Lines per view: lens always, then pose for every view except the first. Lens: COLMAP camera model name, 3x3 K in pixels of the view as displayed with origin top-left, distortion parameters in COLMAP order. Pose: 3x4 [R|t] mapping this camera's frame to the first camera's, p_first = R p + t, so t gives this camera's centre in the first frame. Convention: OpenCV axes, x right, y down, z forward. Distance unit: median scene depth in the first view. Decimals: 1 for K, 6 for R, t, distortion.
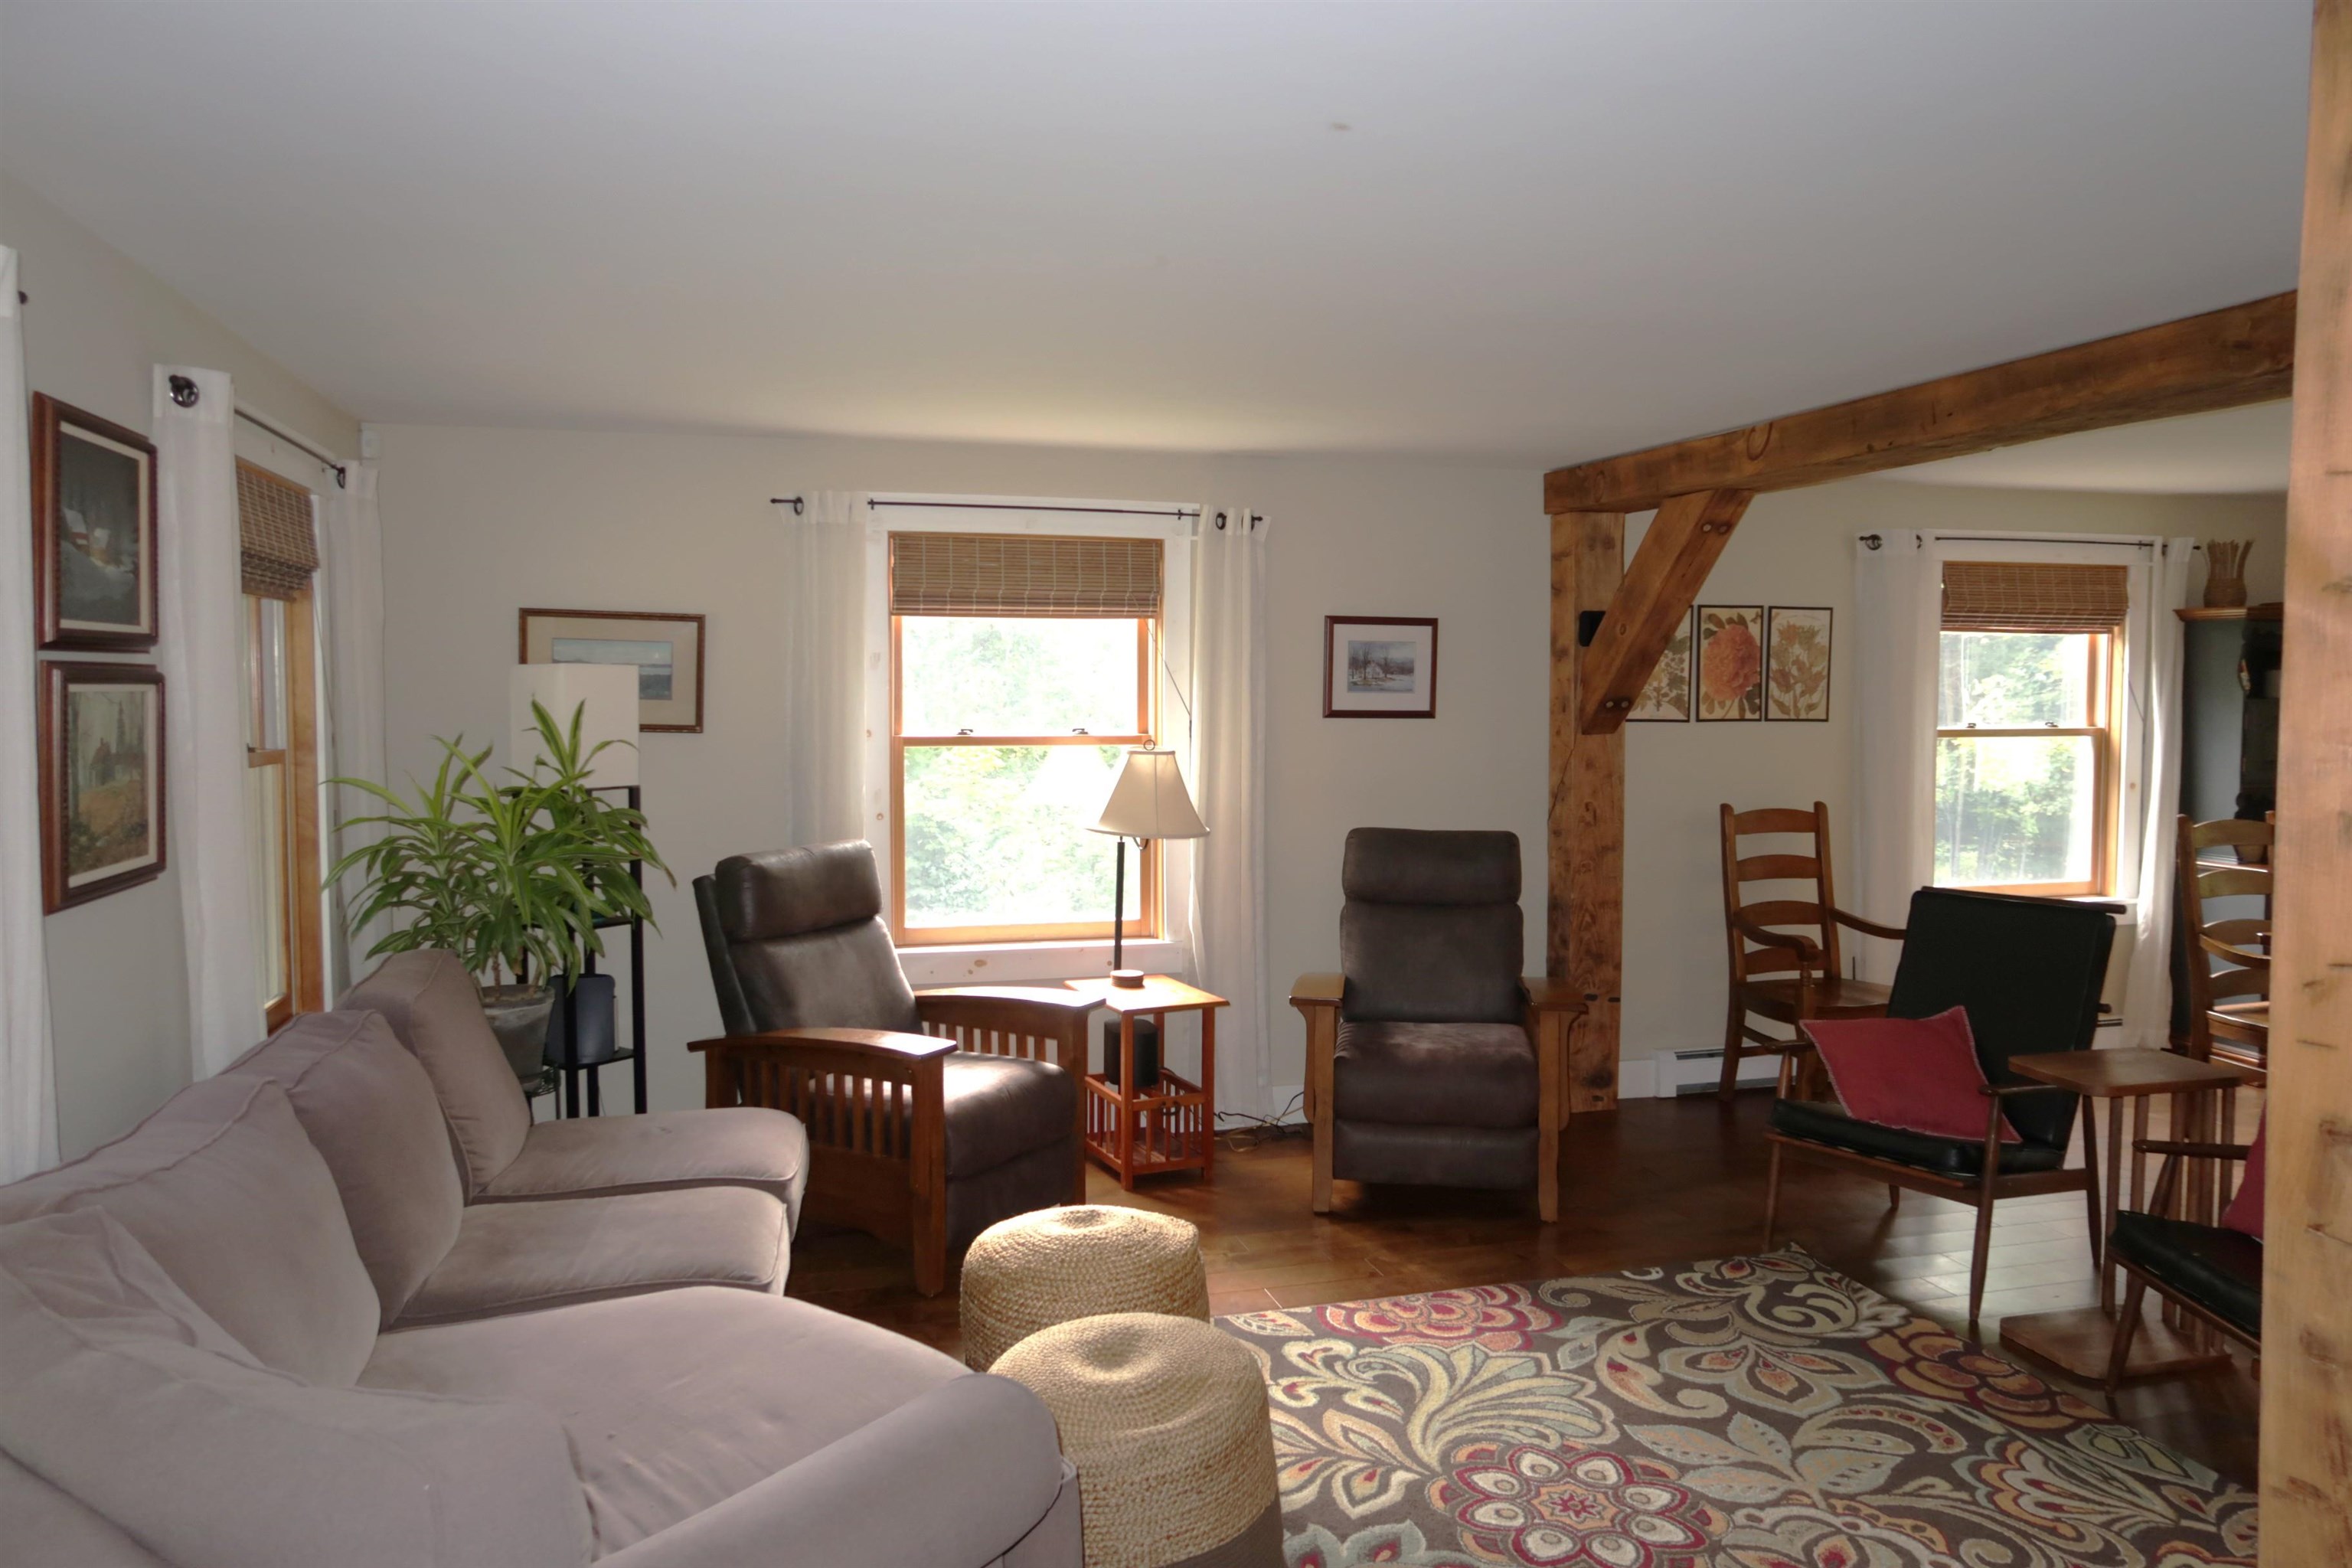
lens RADIAL K [[1652.2, 0, 1182.3], [0, 1652.2, 773.5], [0, 0, 1]] dist [0.012654, 0.007621]
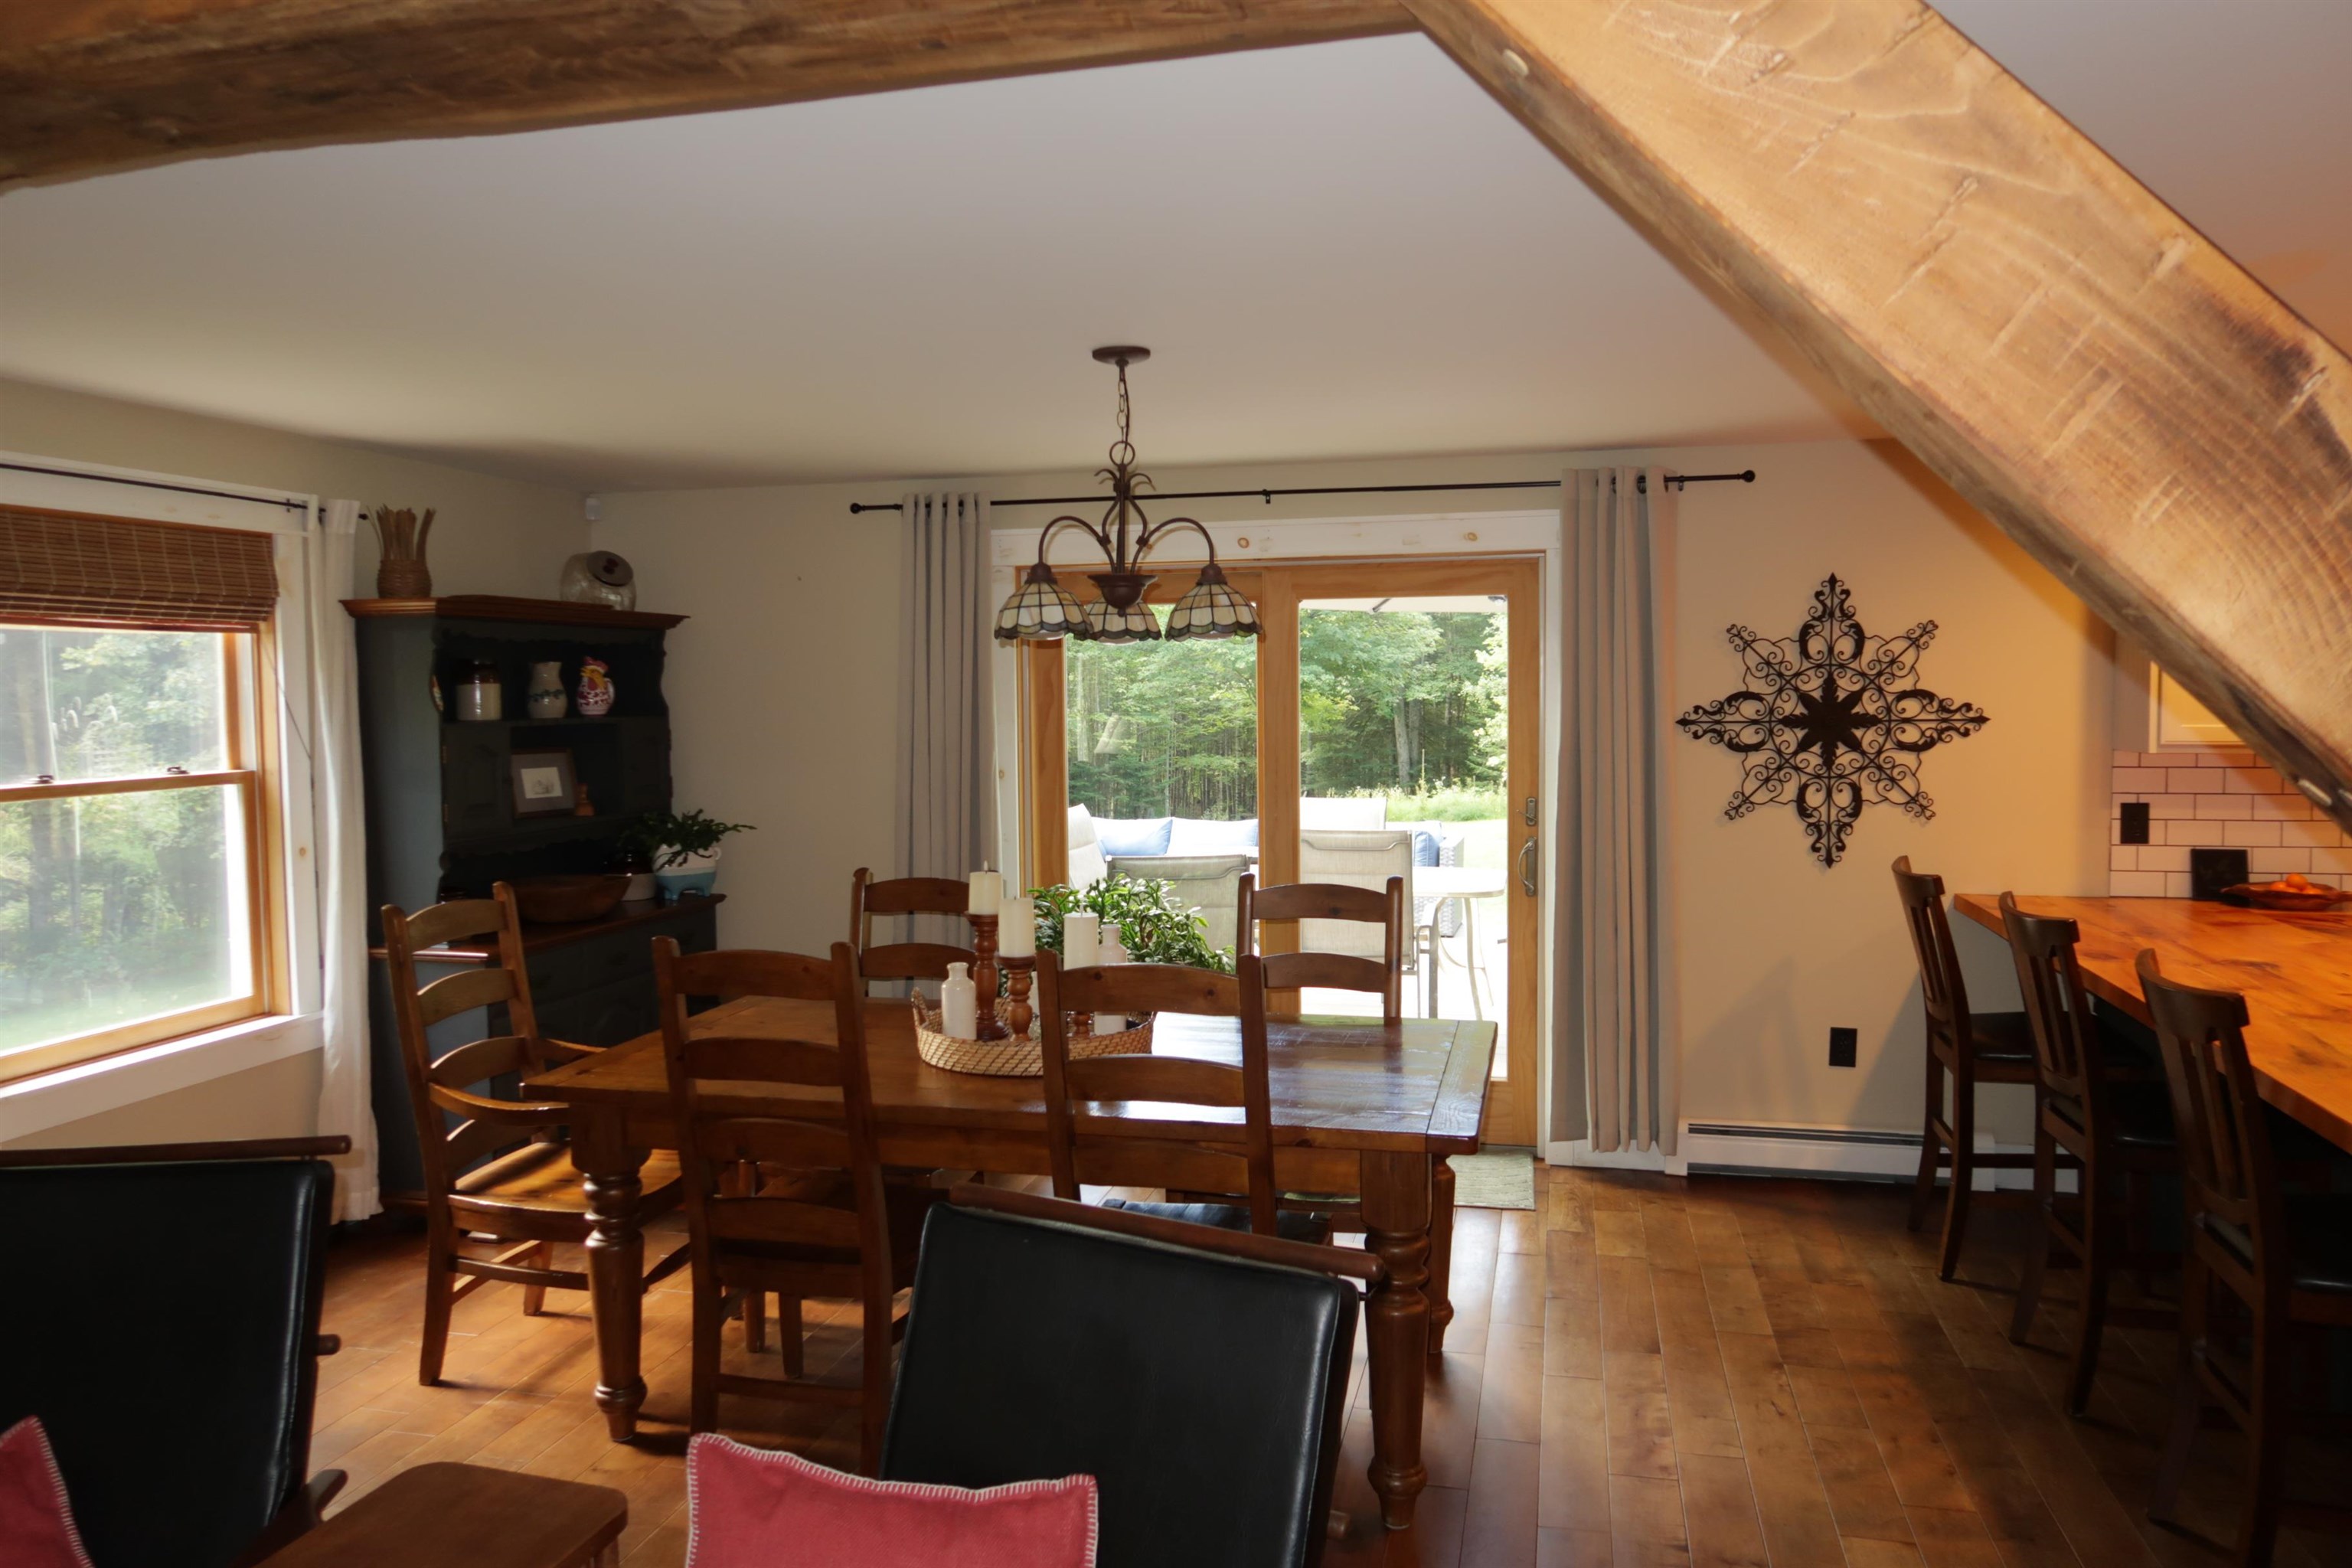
lens RADIAL K [[1555.4, 0, 1181.8], [0, 1555.4, 774.7], [0, 0, 1]] dist [-0.043312, 0.001280]
pose [[0.486102, -0.056104, 0.872099, 0.488993], [0.058868, 0.997773, 0.031376, -0.059179], [-0.871917, 0.036087, 0.488322, 0.922591]]
